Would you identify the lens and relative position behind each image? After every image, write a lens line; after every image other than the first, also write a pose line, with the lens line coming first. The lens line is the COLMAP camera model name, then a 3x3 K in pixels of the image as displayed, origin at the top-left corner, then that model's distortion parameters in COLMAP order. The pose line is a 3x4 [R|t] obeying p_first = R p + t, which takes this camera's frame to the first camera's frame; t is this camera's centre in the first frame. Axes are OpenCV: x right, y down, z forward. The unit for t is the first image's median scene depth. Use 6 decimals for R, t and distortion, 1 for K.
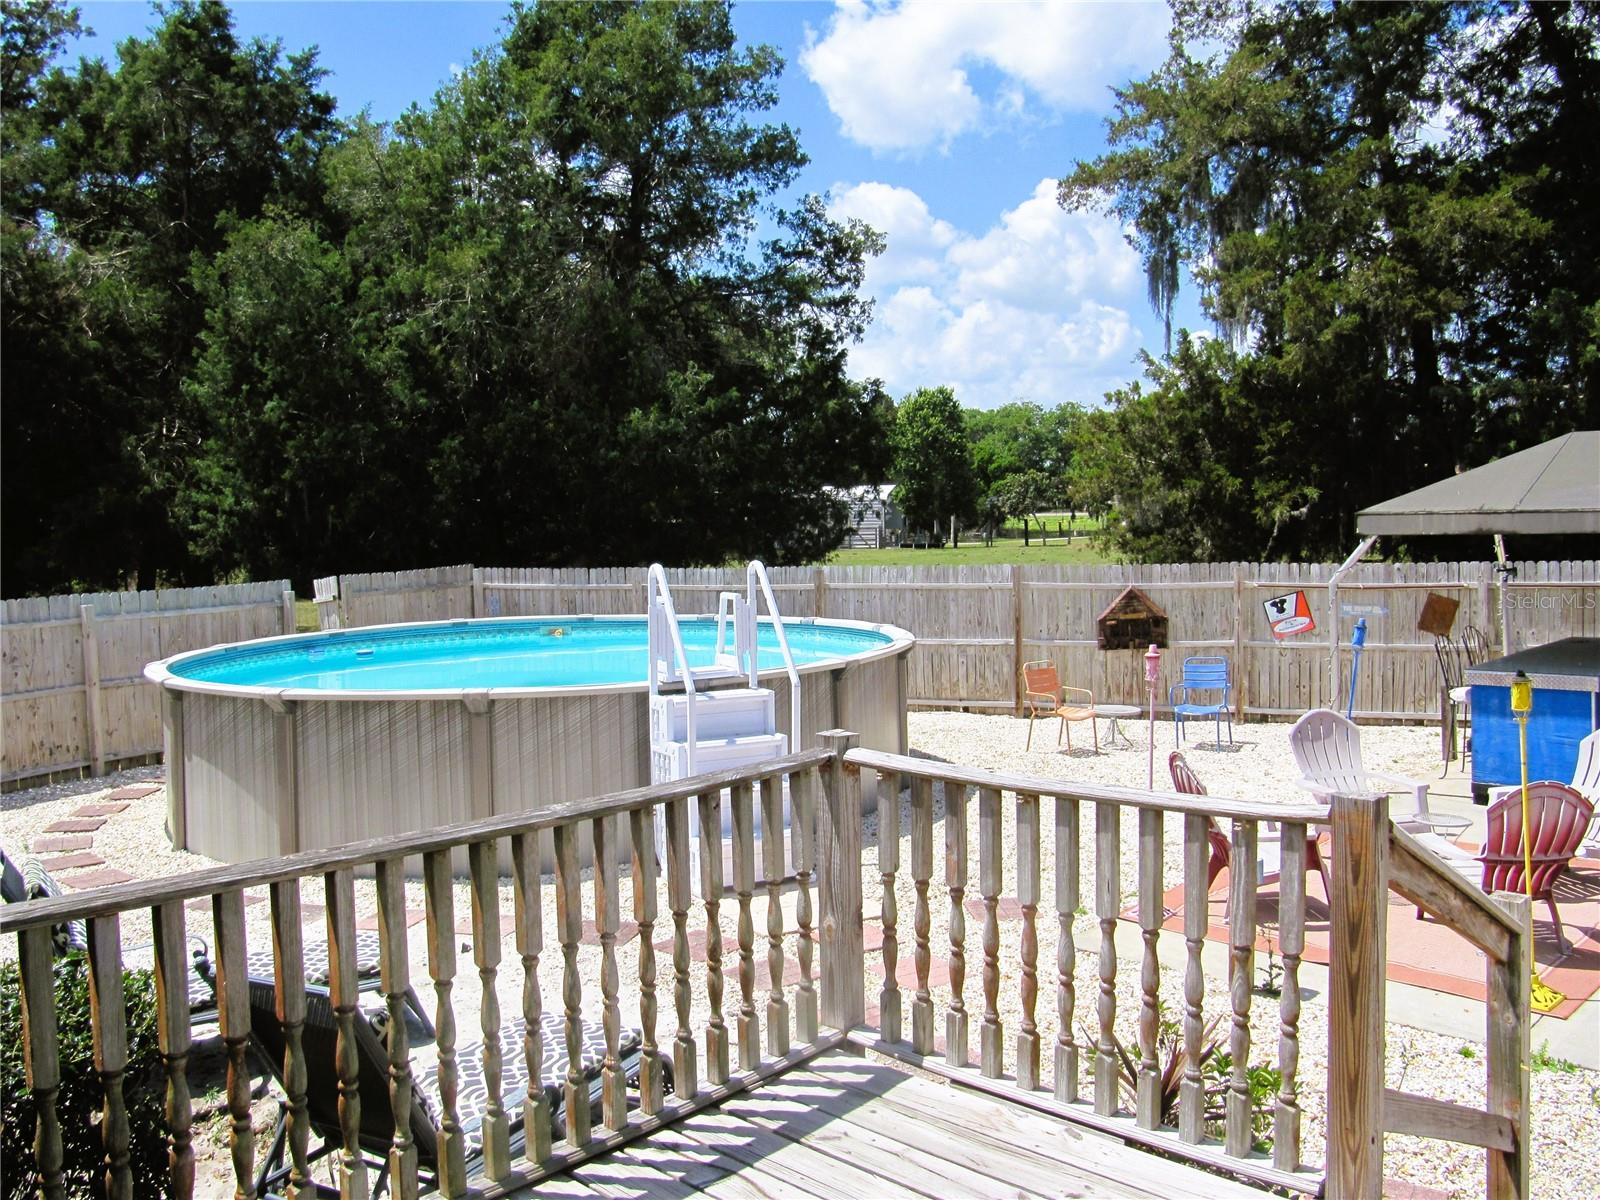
lens RADIAL K [[1317.5, 0, 785.6], [0, 1317.5, 590.6], [0, 0, 1]] dist [-0.061467, 0.034988]
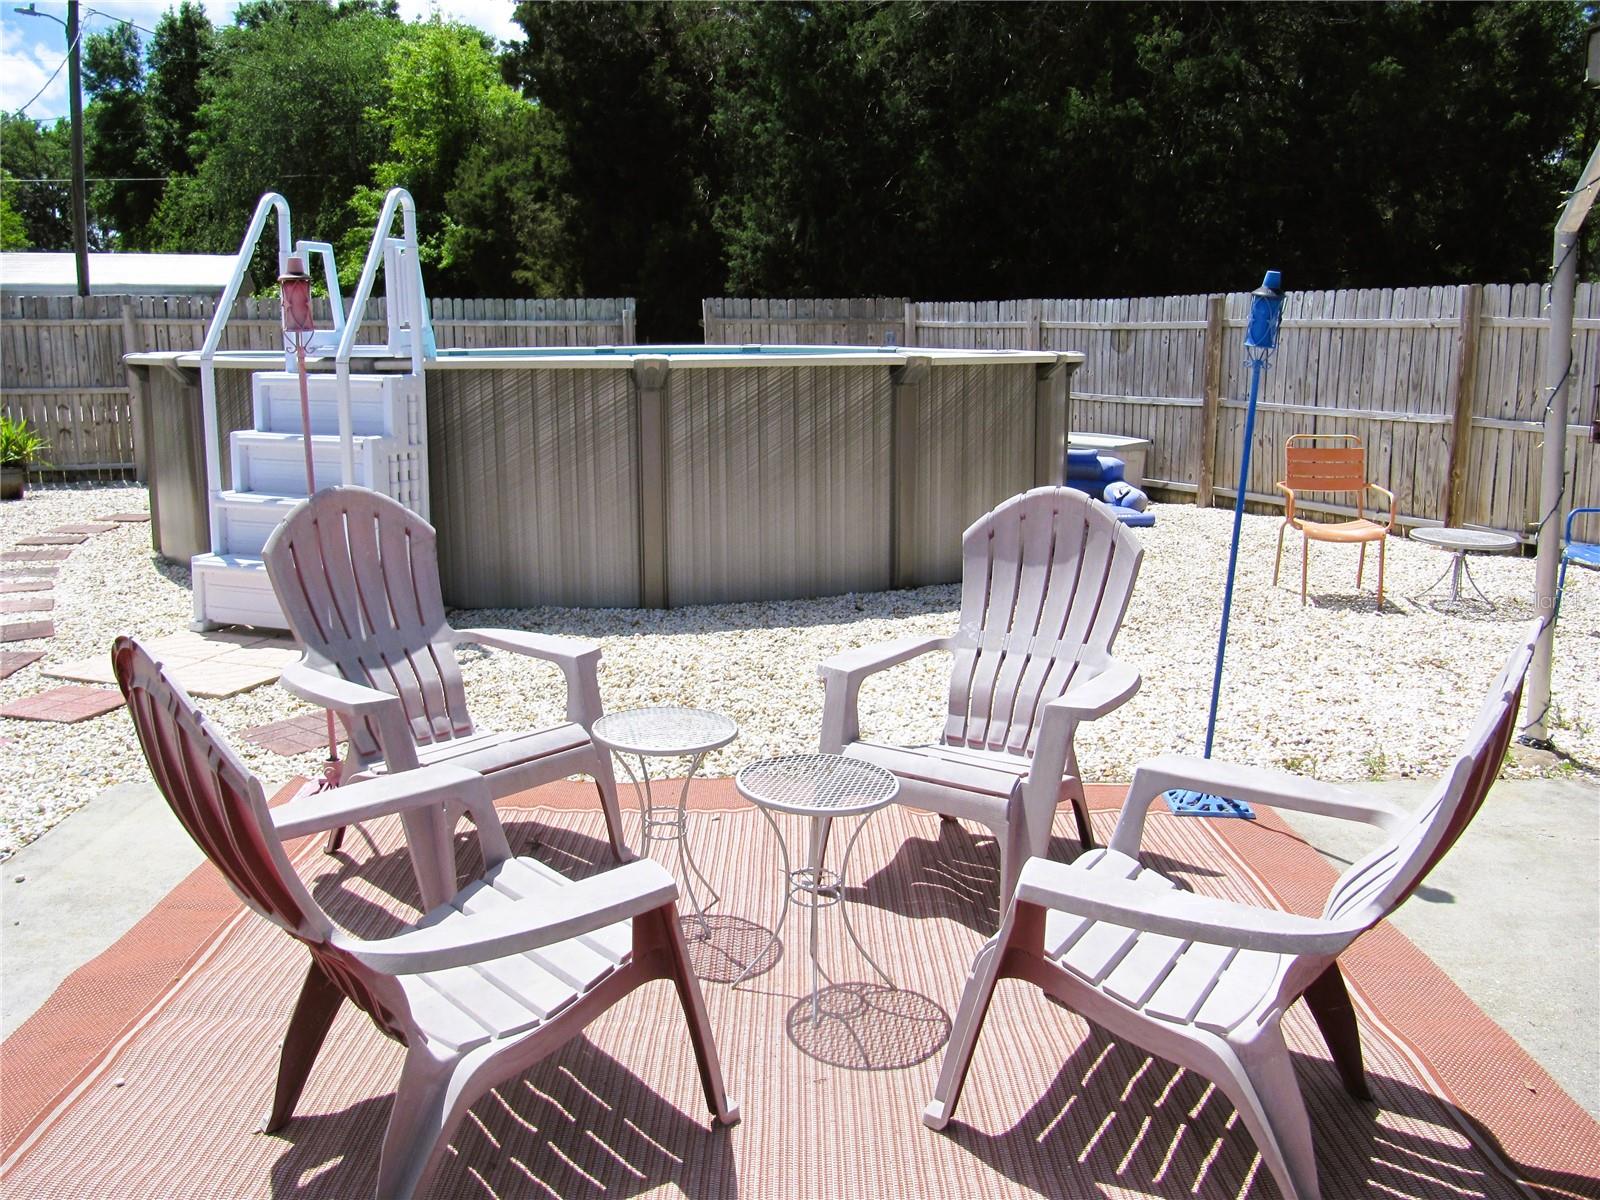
lens RADIAL K [[1288.1, 0, 800.0], [0, 1288.1, 600.0], [0, 0, 1]] dist [-0.053276, 0.003190]
pose [[0.715036, 0.163129, -0.679789, 0.372167], [-0.057115, 0.982775, 0.175760, 0.036334], [0.696751, -0.086849, 0.712036, 0.396147]]
